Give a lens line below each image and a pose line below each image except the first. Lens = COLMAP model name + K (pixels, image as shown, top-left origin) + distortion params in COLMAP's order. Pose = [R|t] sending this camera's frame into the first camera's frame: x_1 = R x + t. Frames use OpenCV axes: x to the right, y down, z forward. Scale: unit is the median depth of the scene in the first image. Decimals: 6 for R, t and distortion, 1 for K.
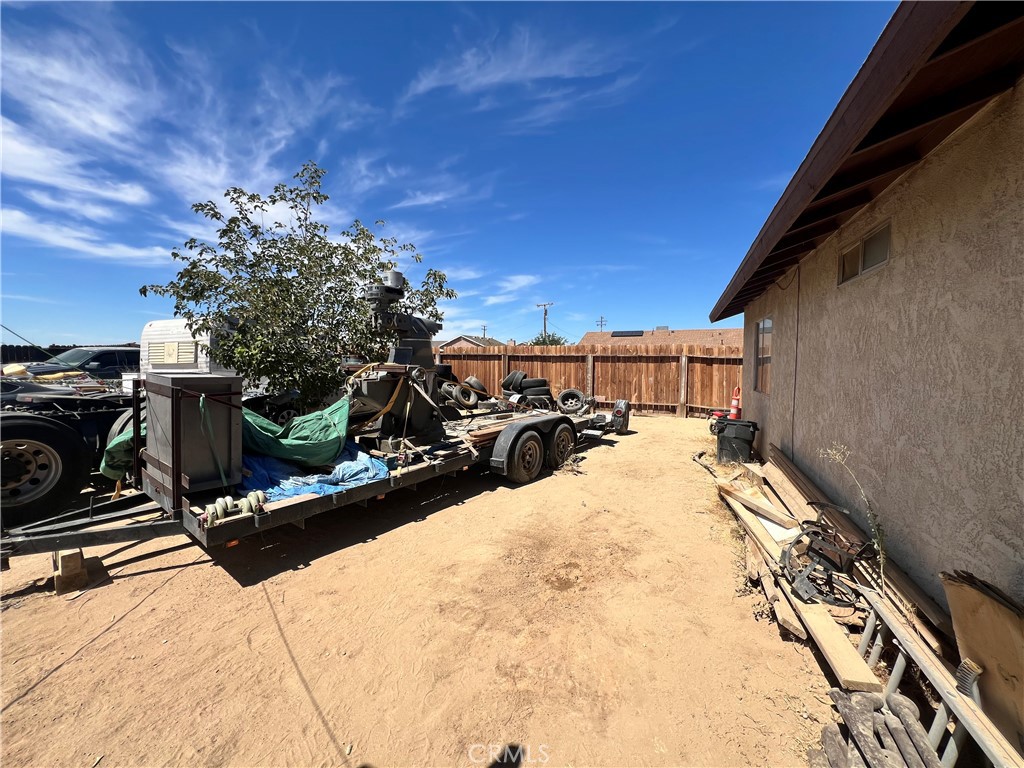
lens RADIAL K [[409.6, 0, 511.4], [0, 409.6, 379.8], [0, 0, 1]] dist [0.000129, 0.000356]
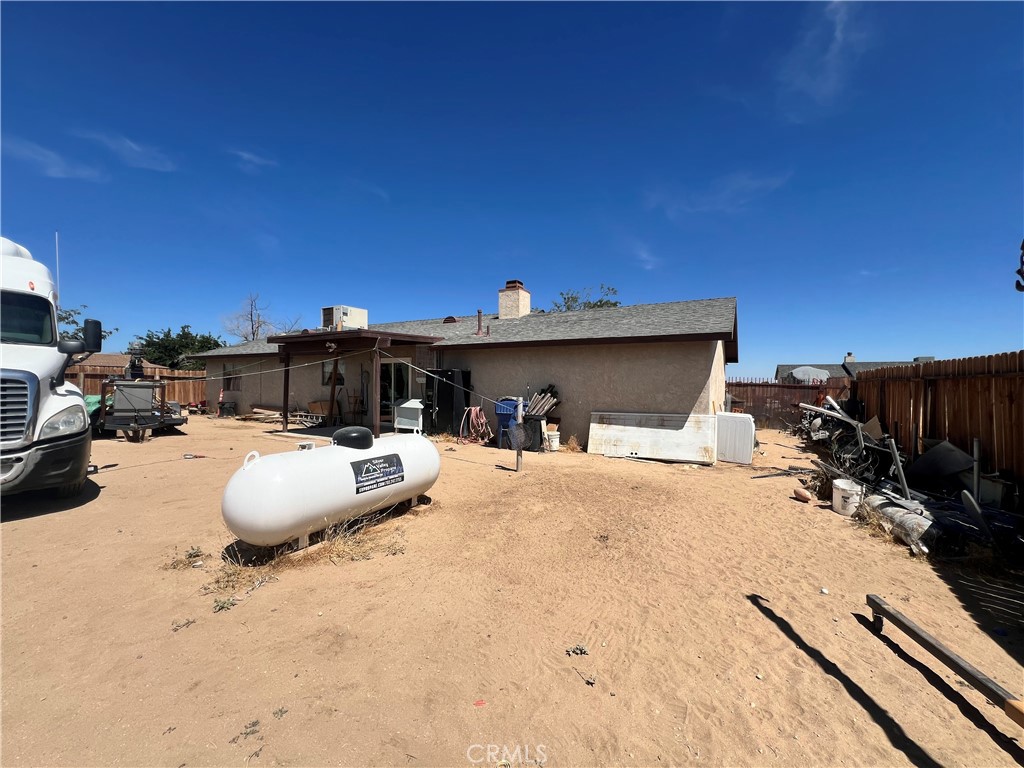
lens RADIAL K [[409.6, 0, 511.8], [0, 409.6, 383.7], [0, 0, 1]] dist [0.000129, 0.000356]
pose [[0.416522, 0.005111, 0.909111, -0.534879], [0.044749, 0.998657, -0.026117, 0.092093], [-0.908024, 0.051560, 0.415734, -1.108284]]
